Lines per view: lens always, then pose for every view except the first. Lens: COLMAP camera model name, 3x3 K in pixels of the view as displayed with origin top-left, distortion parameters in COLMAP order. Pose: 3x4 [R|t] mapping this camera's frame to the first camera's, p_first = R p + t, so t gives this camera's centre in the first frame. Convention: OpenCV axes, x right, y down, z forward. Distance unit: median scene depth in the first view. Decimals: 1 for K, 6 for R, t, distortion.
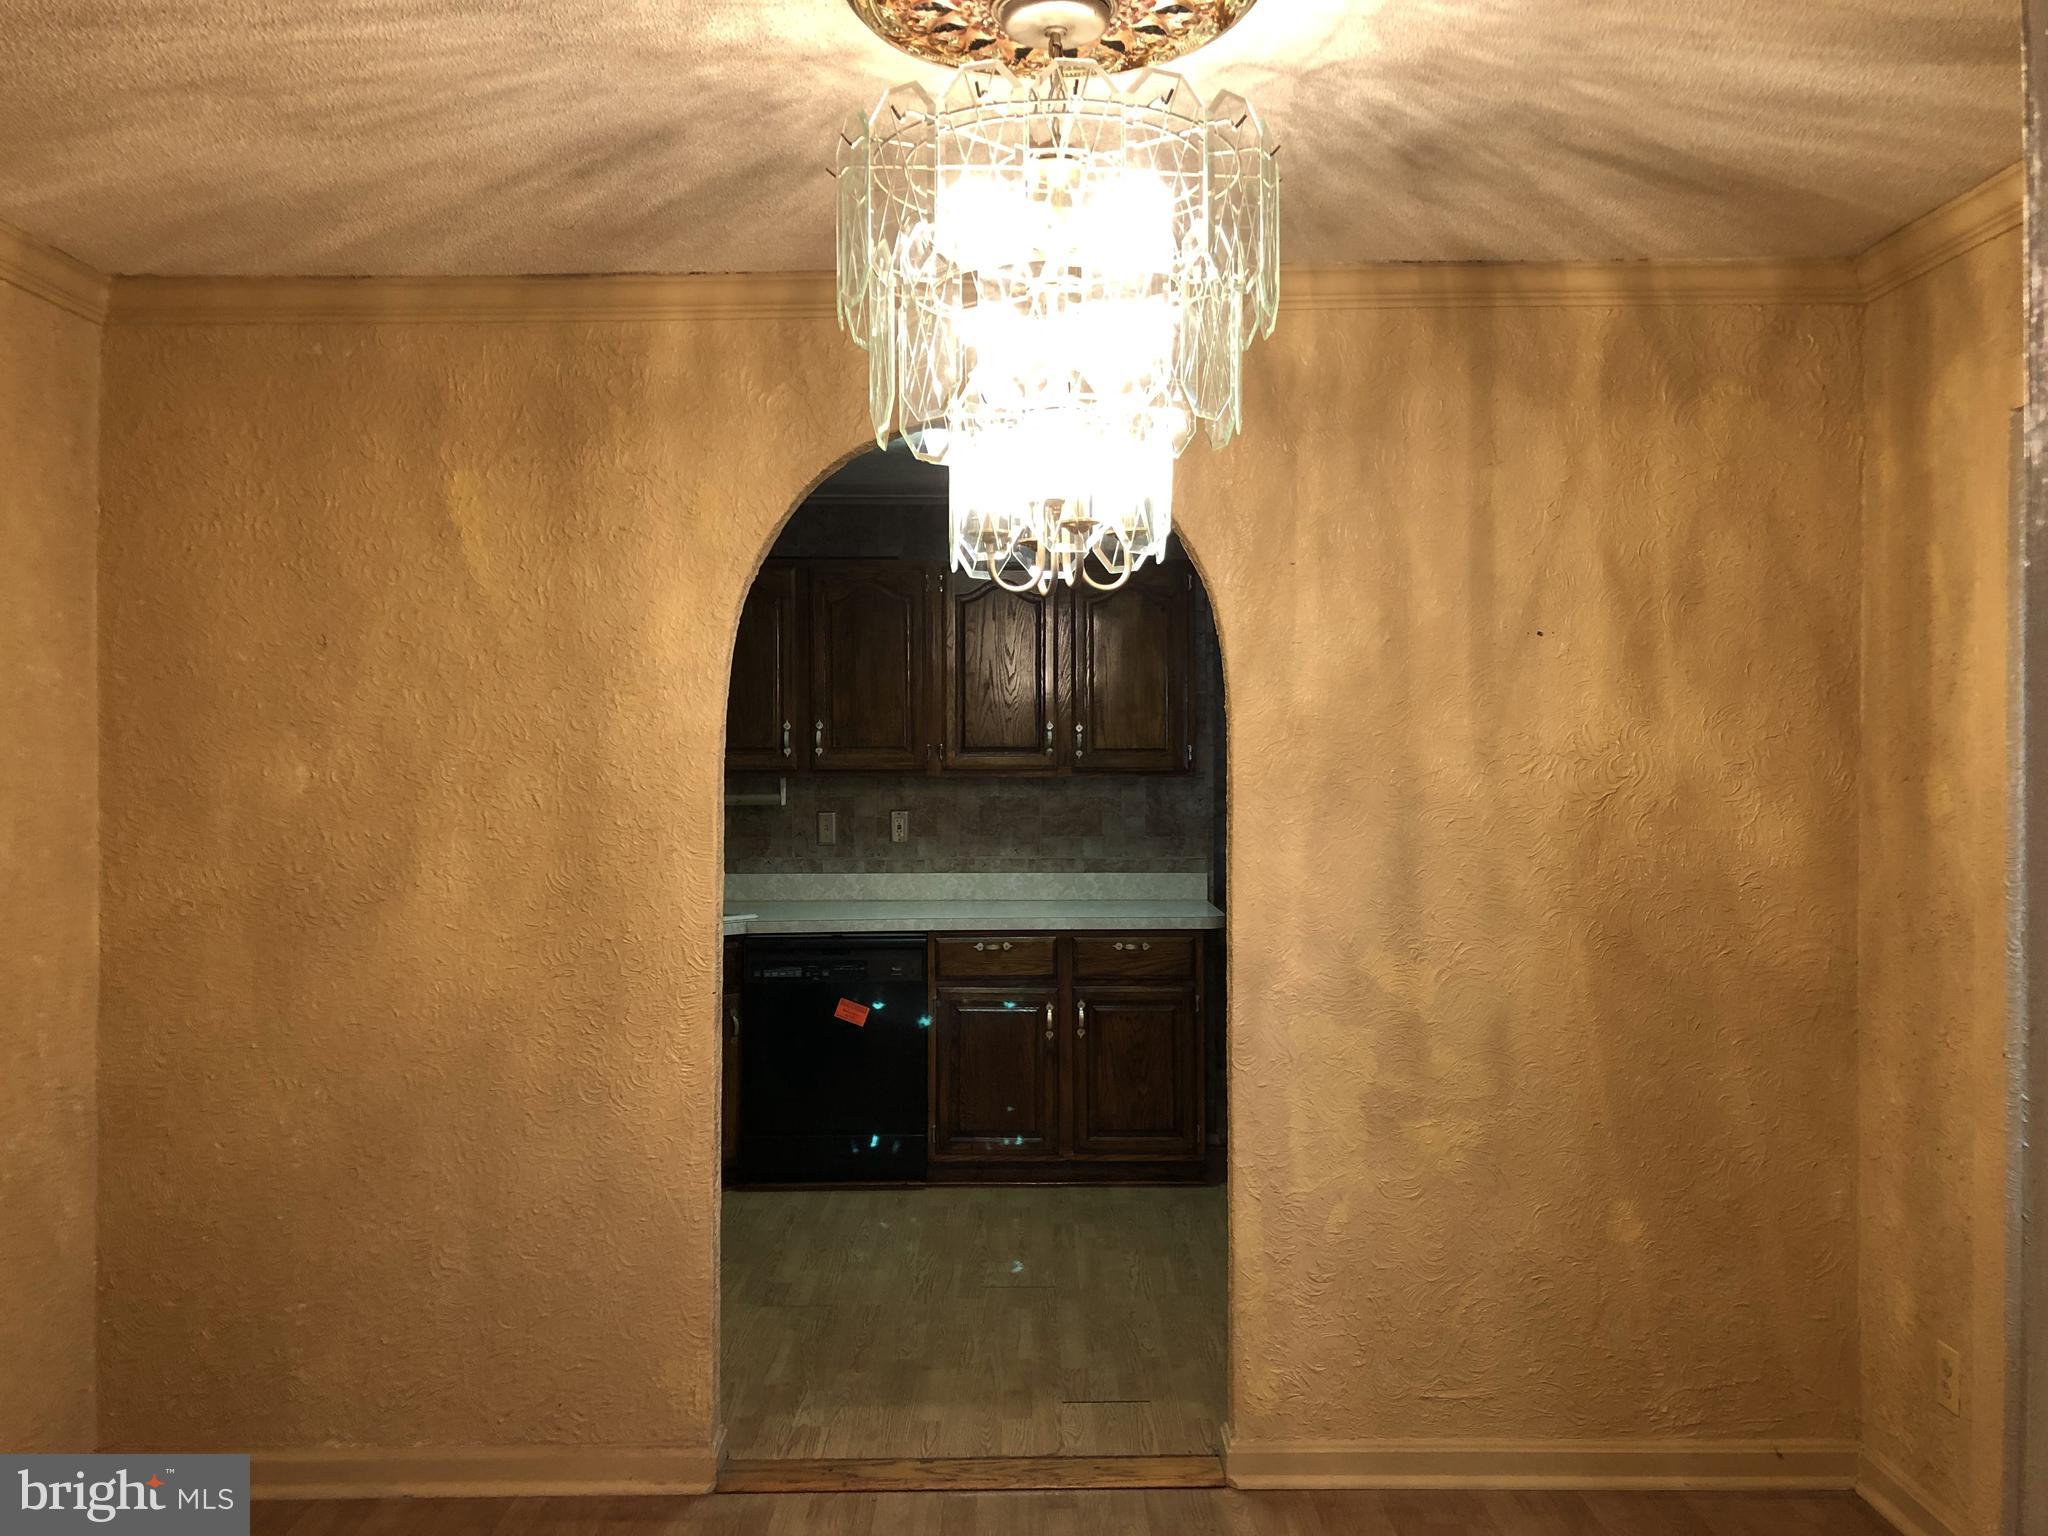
lens RADIAL K [[1667.3, 0, 1017.4], [0, 1667.3, 753.7], [0, 0, 1]] dist [0.055389, -0.054793]
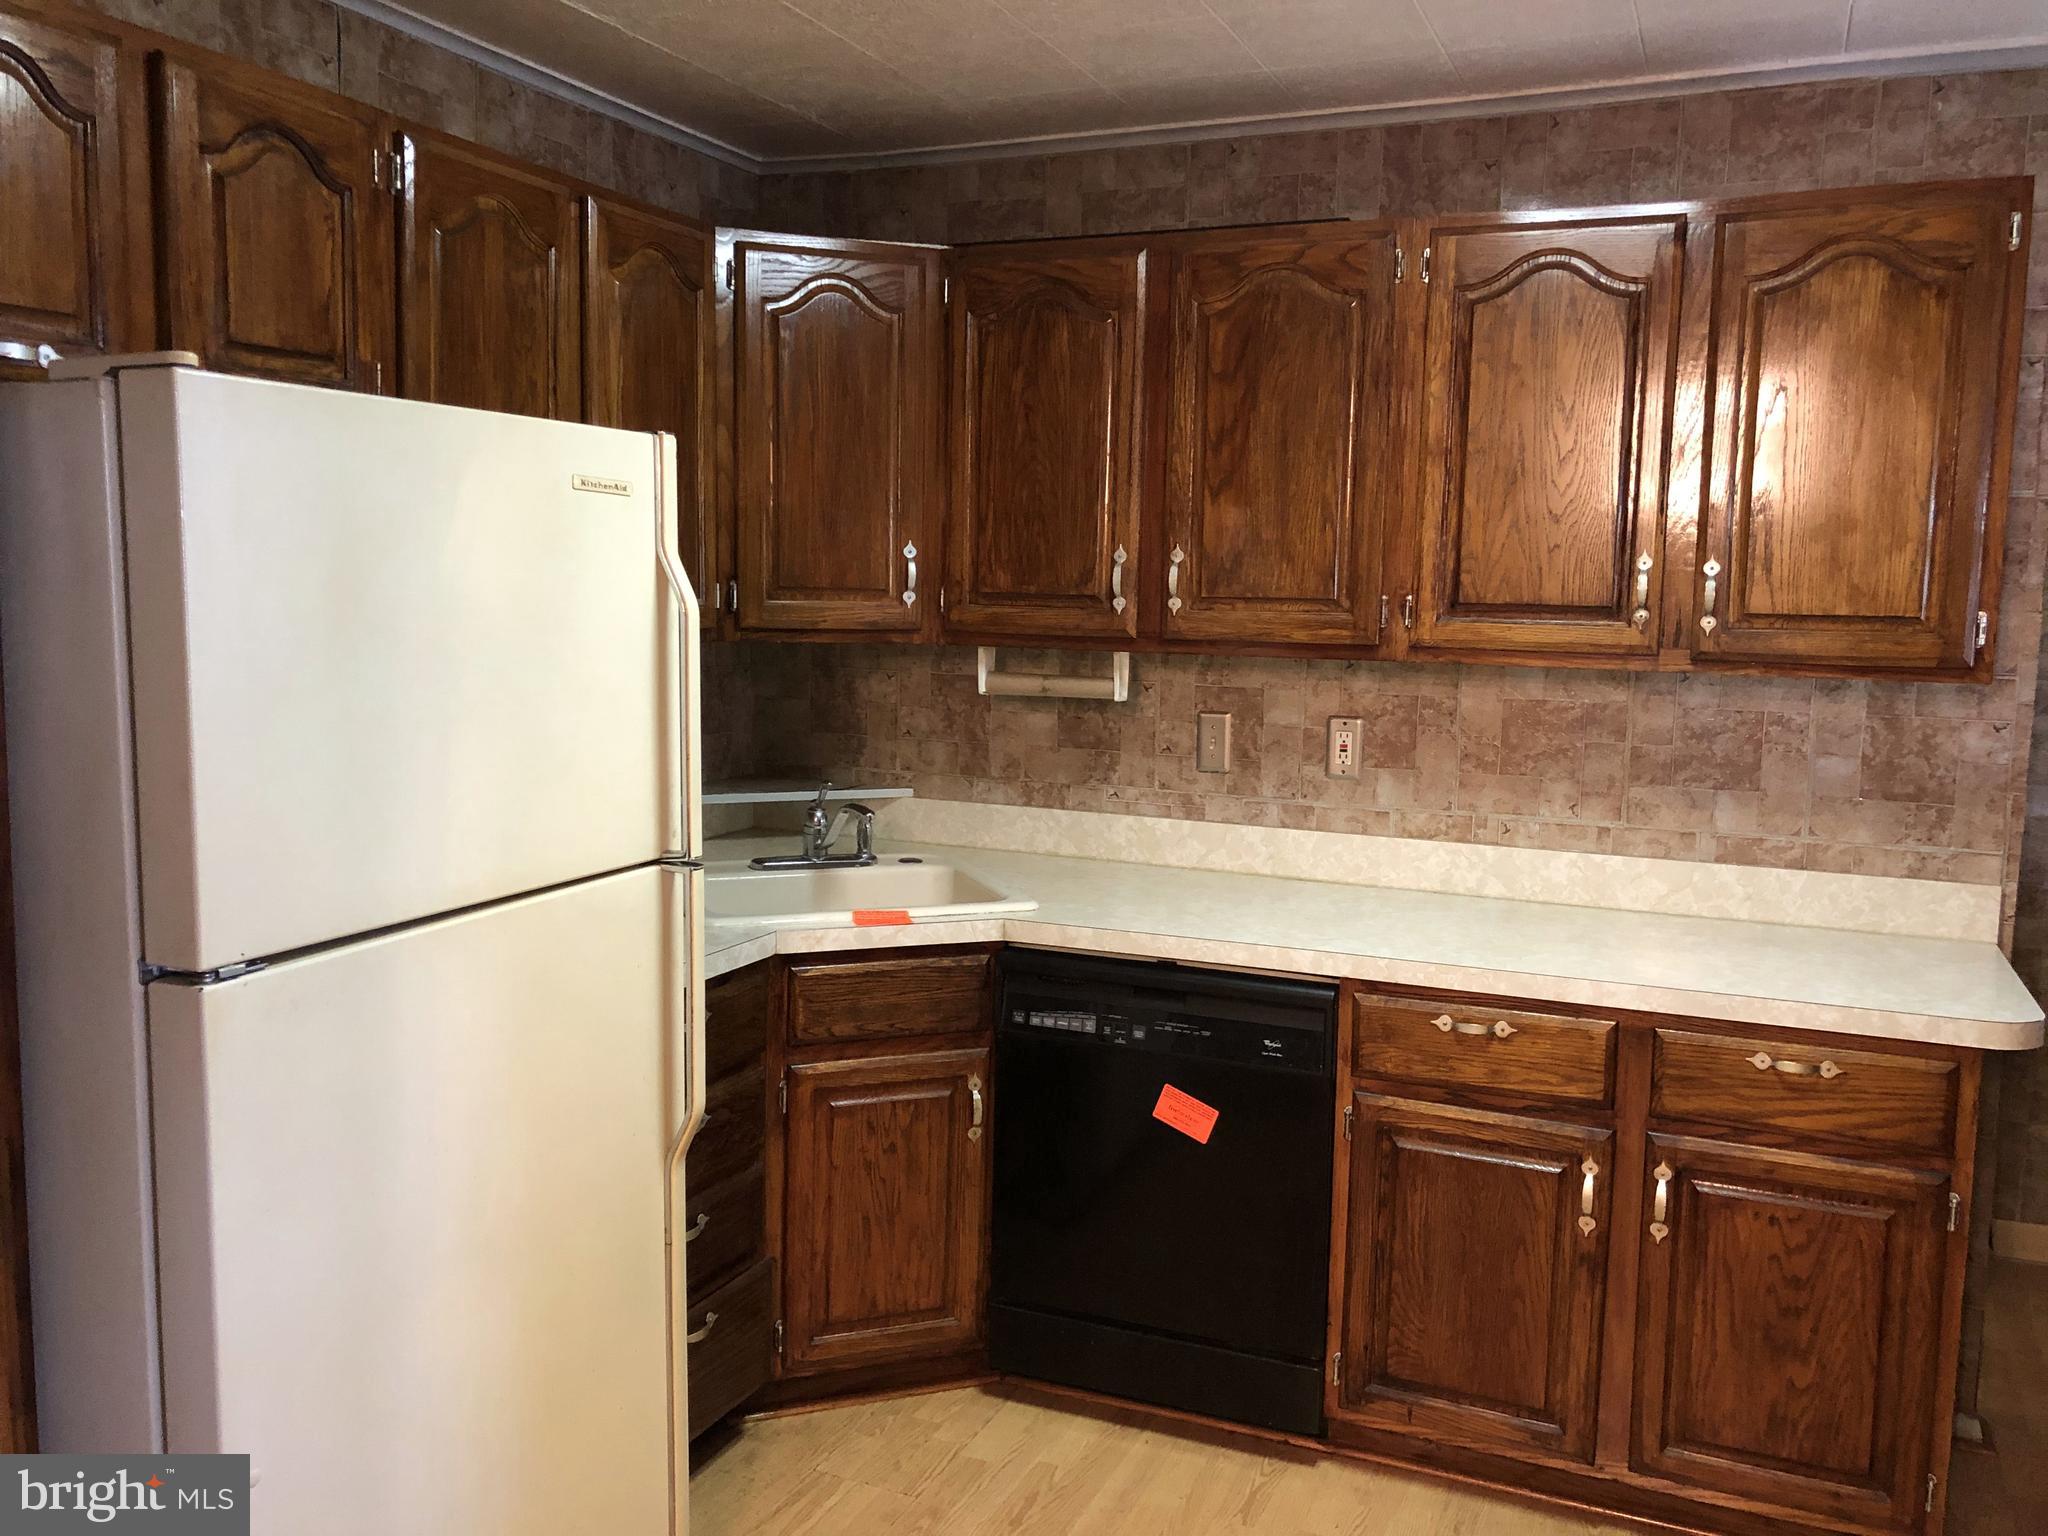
lens RADIAL K [[1667.3, 0, 1029.5], [0, 1667.3, 759.5], [0, 0, 1]] dist [0.055389, -0.054793]
pose [[0.918658, 0.065703, -0.389552, 0.050778], [-0.026024, 0.993996, 0.106280, -0.007742], [0.394196, -0.087497, 0.914852, 0.516106]]
